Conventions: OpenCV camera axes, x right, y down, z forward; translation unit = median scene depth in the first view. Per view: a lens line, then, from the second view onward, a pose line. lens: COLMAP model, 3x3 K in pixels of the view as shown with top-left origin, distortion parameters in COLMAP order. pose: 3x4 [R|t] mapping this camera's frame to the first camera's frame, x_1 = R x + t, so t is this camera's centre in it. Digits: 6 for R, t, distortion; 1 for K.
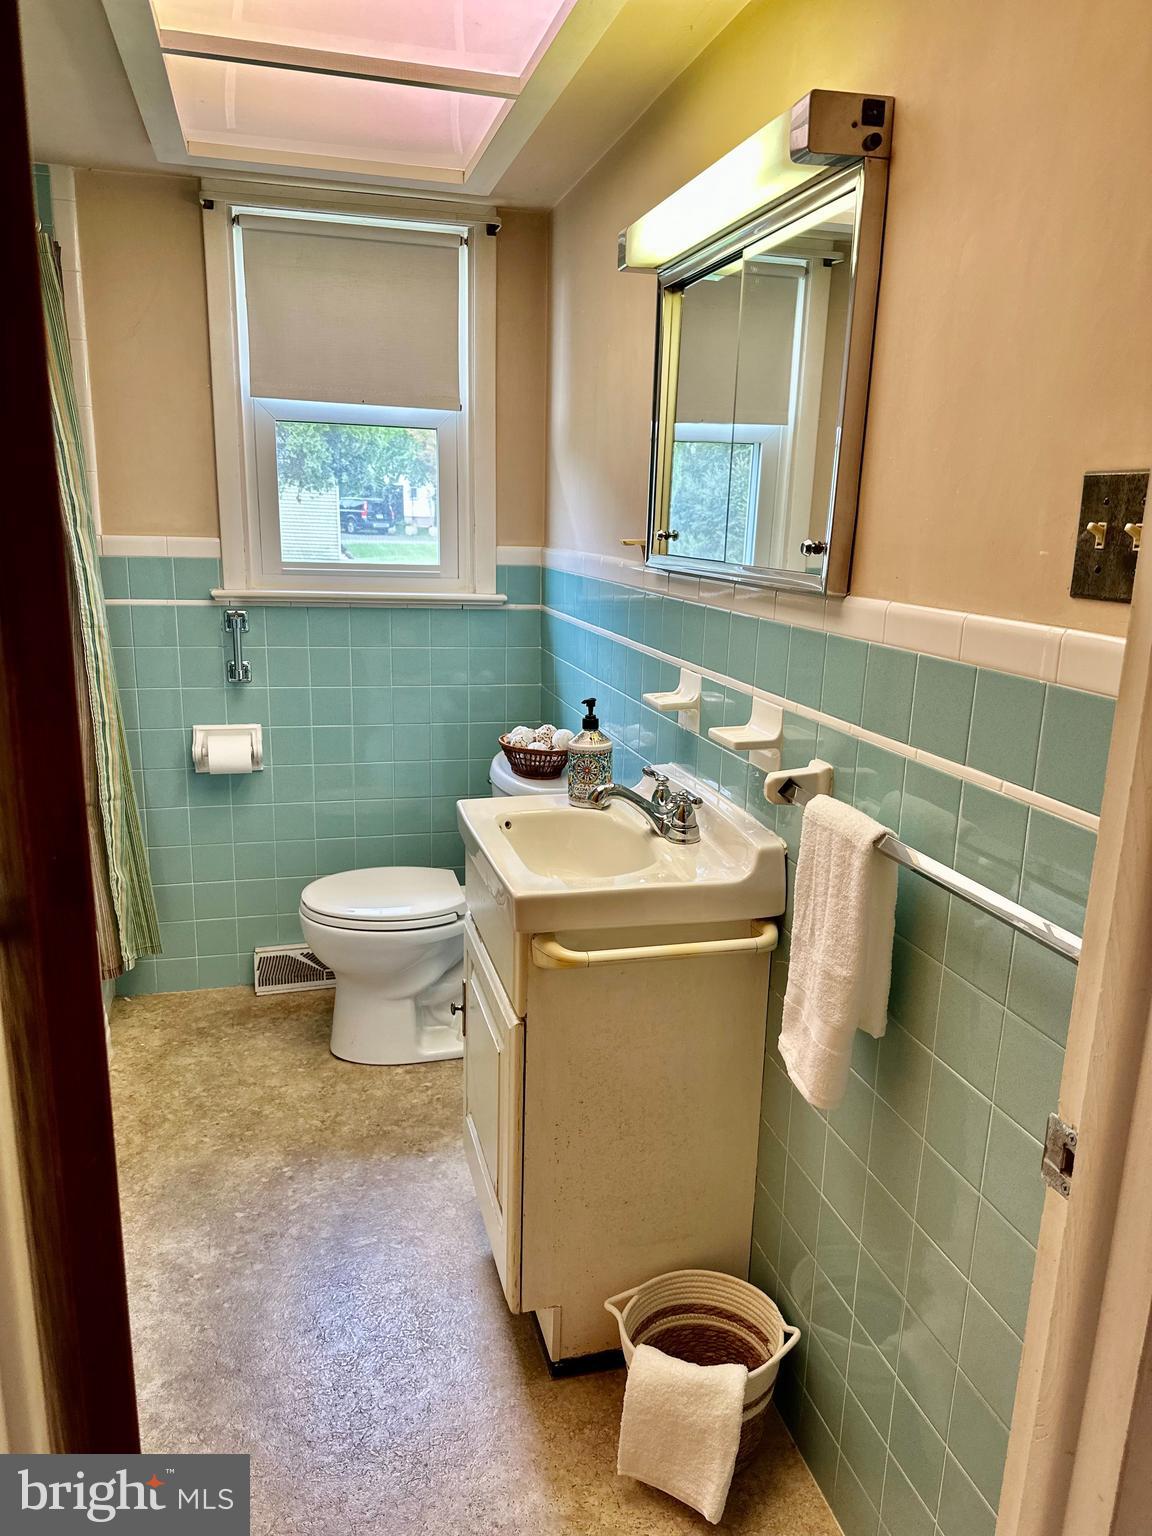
lens RADIAL K [[1090.6, 0, 586.7], [0, 1090.6, 763.9], [0, 0, 1]] dist [0.058313, -0.084324]
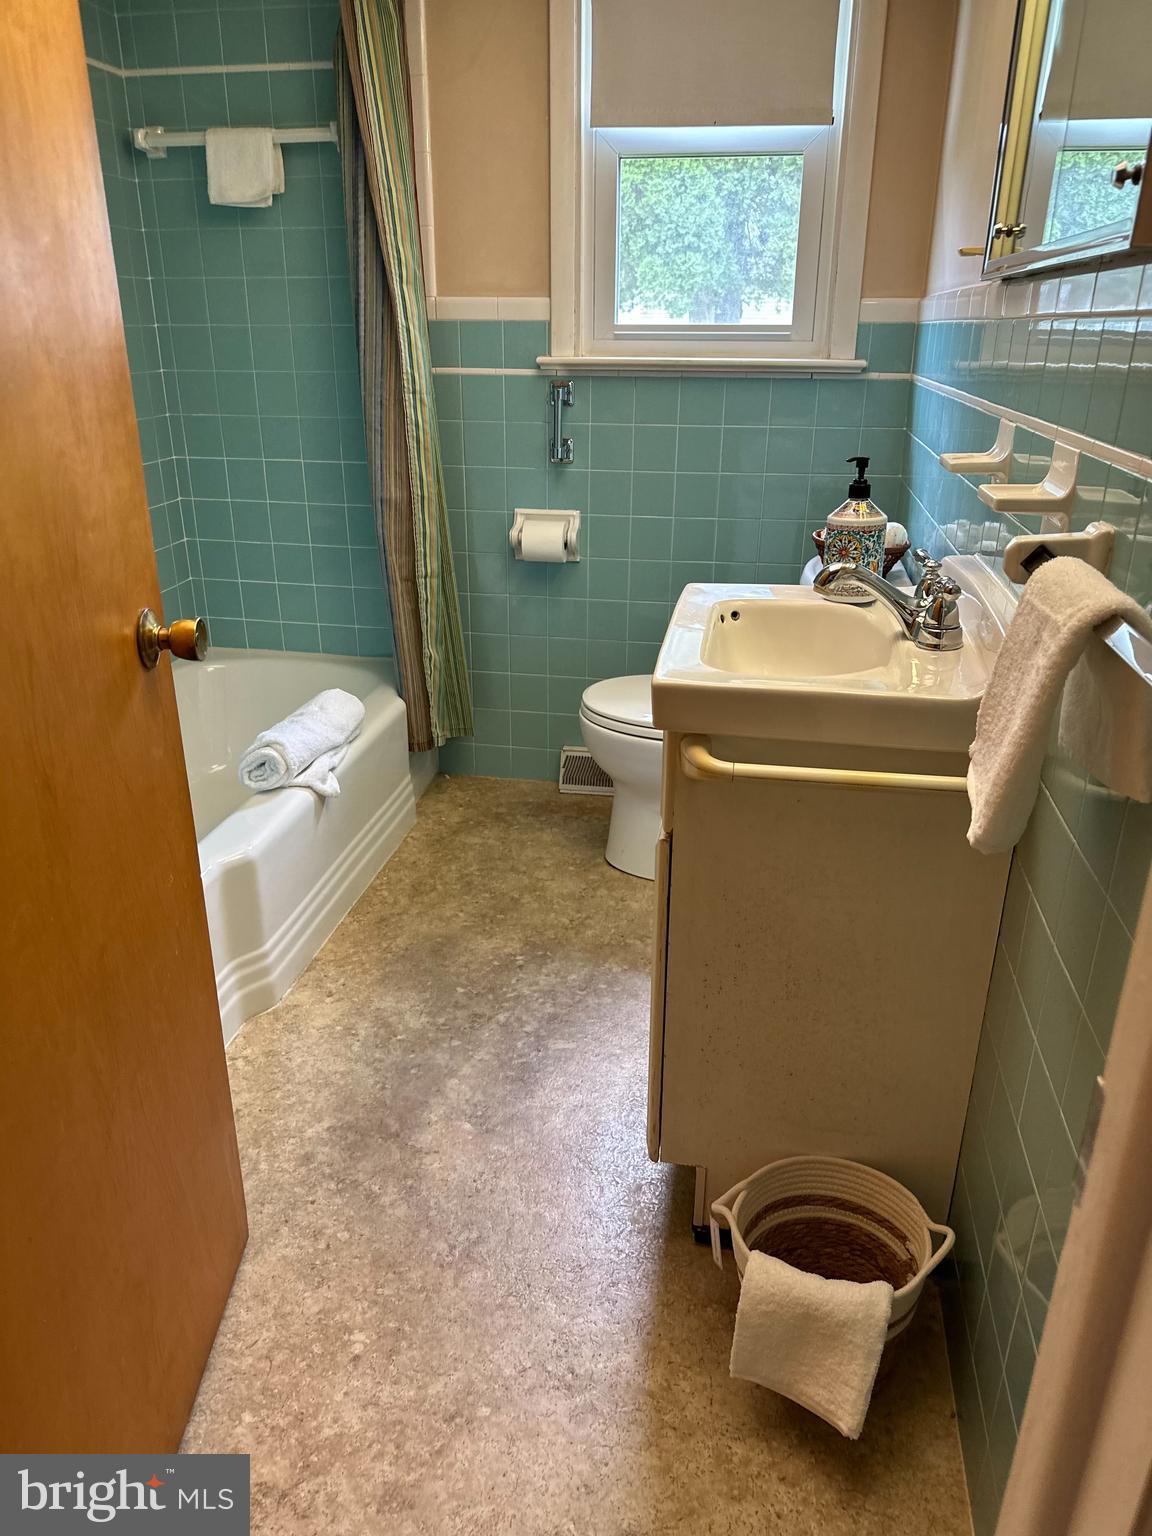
lens RADIAL K [[1090.6, 0, 570.0], [0, 1090.6, 770.8], [0, 0, 1]] dist [0.058313, -0.084324]
pose [[0.903117, 0.139201, -0.406205, 0.136001], [-0.076498, 0.983021, 0.166788, 0.036590], [0.422525, -0.119555, 0.898432, 0.157736]]
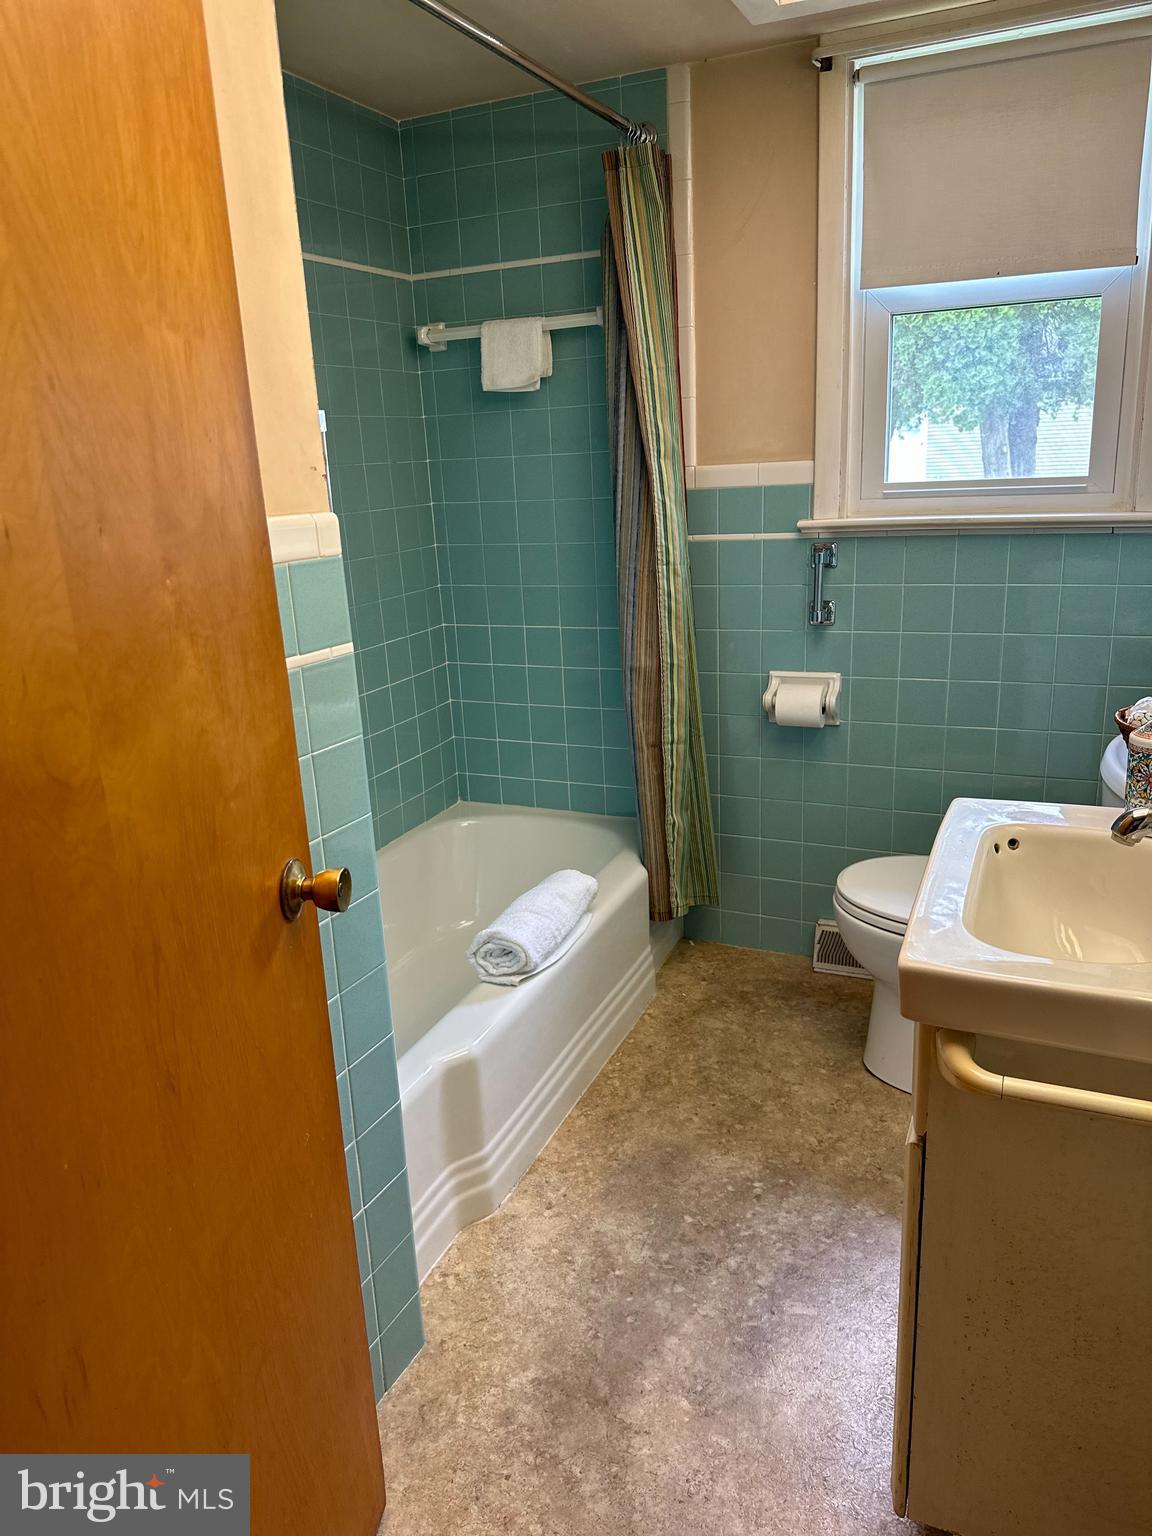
lens RADIAL K [[1090.6, 0, 557.6], [0, 1090.6, 767.0], [0, 0, 1]] dist [0.058313, -0.084324]
pose [[0.764968, 0.114424, -0.633823, 0.118820], [-0.076235, 0.993260, 0.087305, -0.025883], [0.639541, -0.018466, 0.768535, 0.222786]]
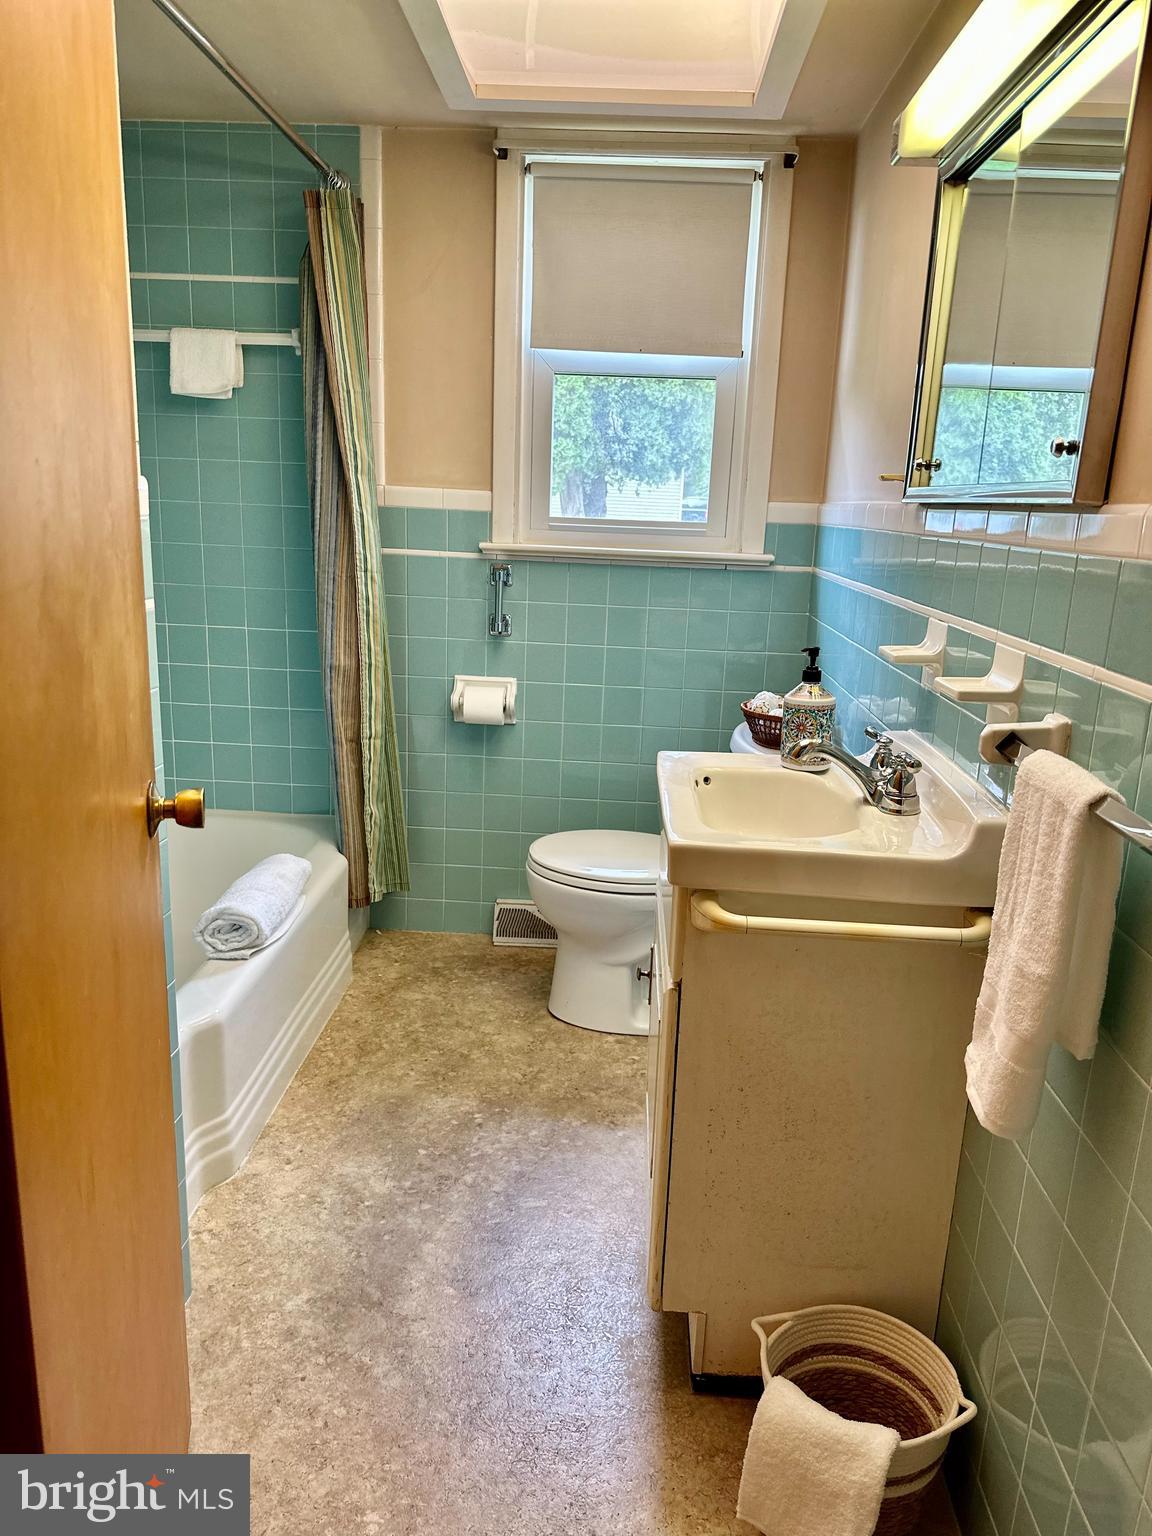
lens RADIAL K [[1090.6, 0, 581.1], [0, 1090.6, 761.4], [0, 0, 1]] dist [0.058313, -0.084324]
pose [[0.951537, 0.082107, -0.296370, 0.078432], [-0.083276, 0.996489, 0.008700, 0.033809], [0.296044, 0.016403, 0.955034, 0.079508]]
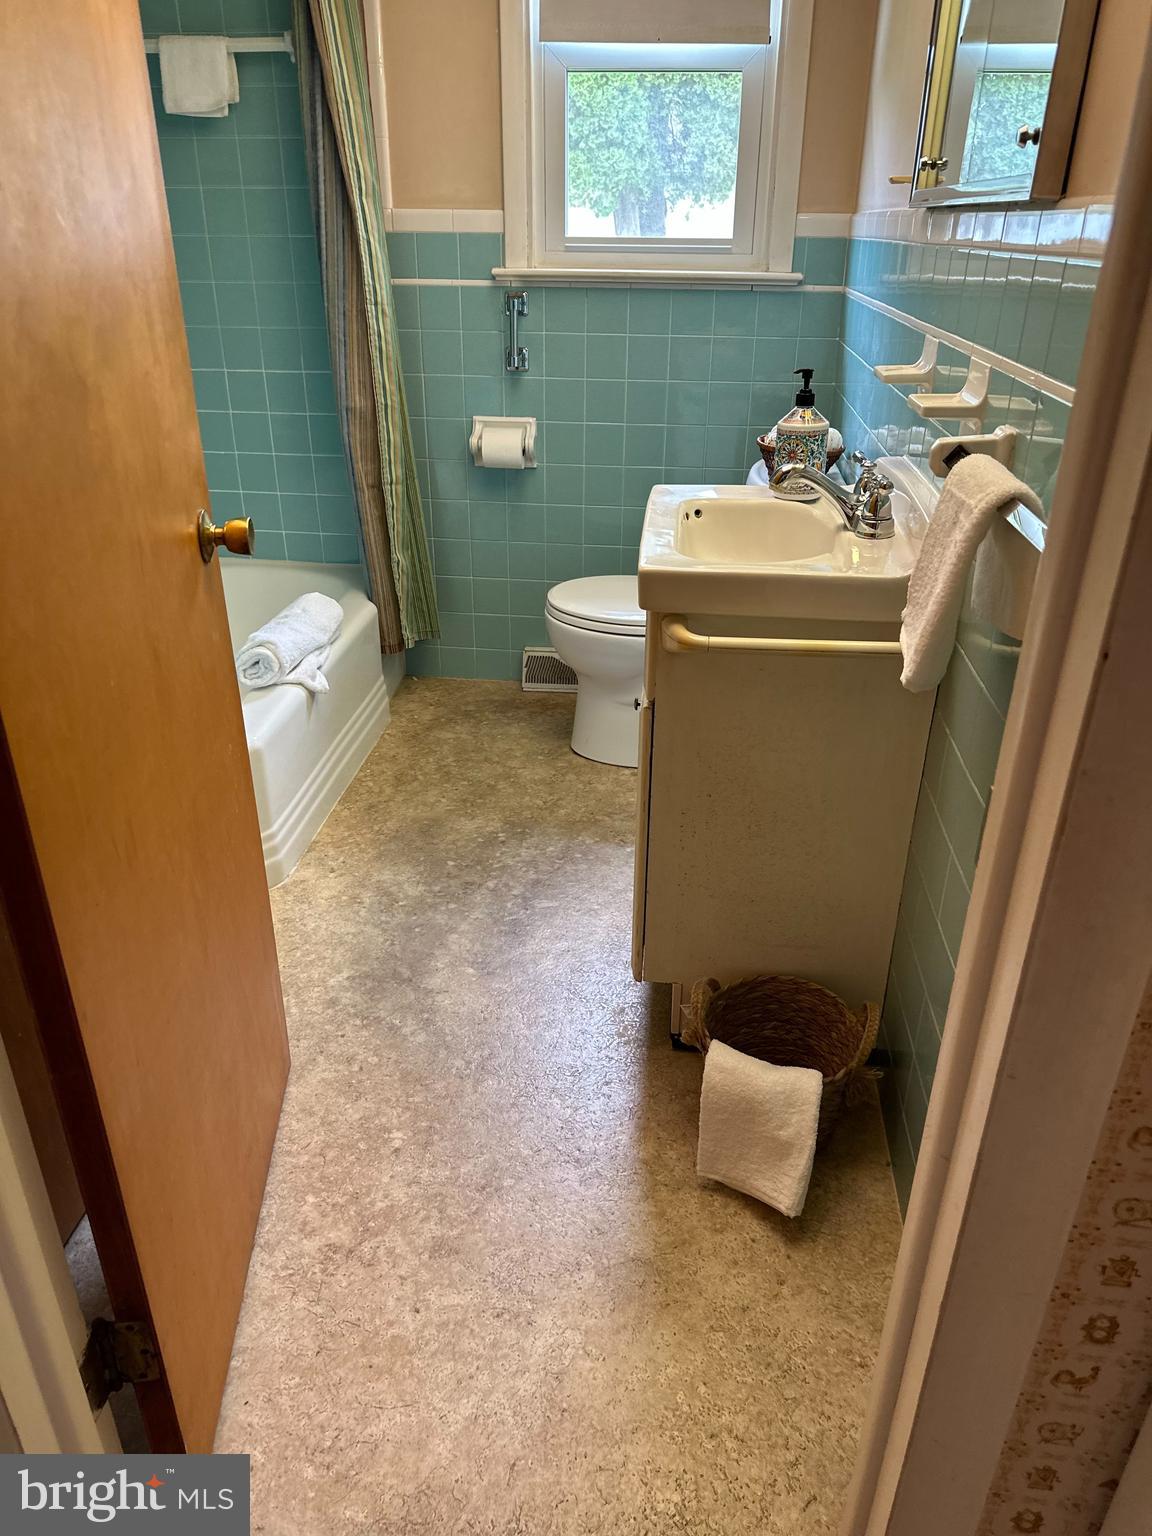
lens RADIAL K [[1090.6, 0, 582.3], [0, 1090.6, 776.0], [0, 0, 1]] dist [0.058313, -0.084324]
pose [[0.933868, 0.143188, -0.327699, 0.142257], [-0.063839, 0.968372, 0.241204, 0.045588], [0.351873, -0.204333, 0.913473, 0.053048]]
